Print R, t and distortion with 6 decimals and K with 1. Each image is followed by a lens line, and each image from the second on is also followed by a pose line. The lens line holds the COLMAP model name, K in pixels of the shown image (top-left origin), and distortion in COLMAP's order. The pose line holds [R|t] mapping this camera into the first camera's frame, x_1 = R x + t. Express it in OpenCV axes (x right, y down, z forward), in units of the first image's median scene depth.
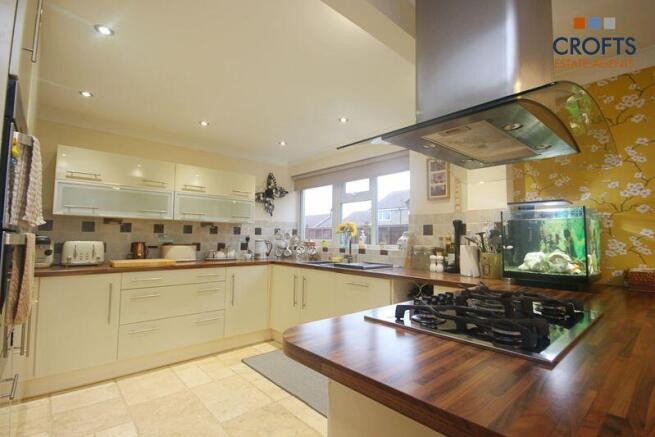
lens RADIAL K [[317.8, 0, 327.5], [0, 317.8, 216.0], [0, 0, 1]] dist [-0.000275, -0.000039]
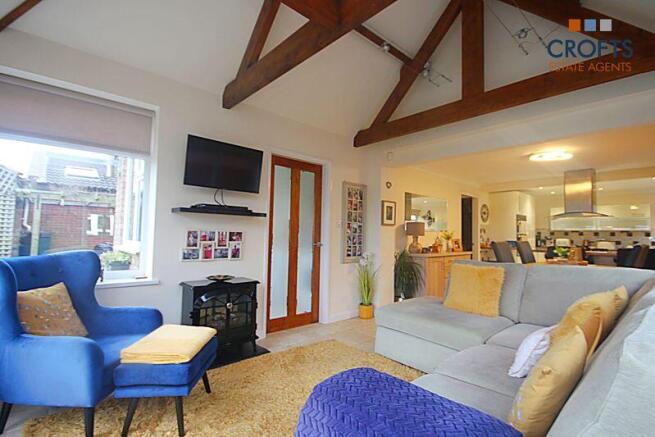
lens RADIAL K [[317.8, 0, 327.1], [0, 317.8, 219.2], [0, 0, 1]] dist [-0.000275, -0.000039]
pose [[-0.003313, -0.071337, -0.997447, 1.899602], [0.045572, 0.996405, -0.071414, 0.006713], [0.998956, -0.045692, -0.000050, -1.017258]]
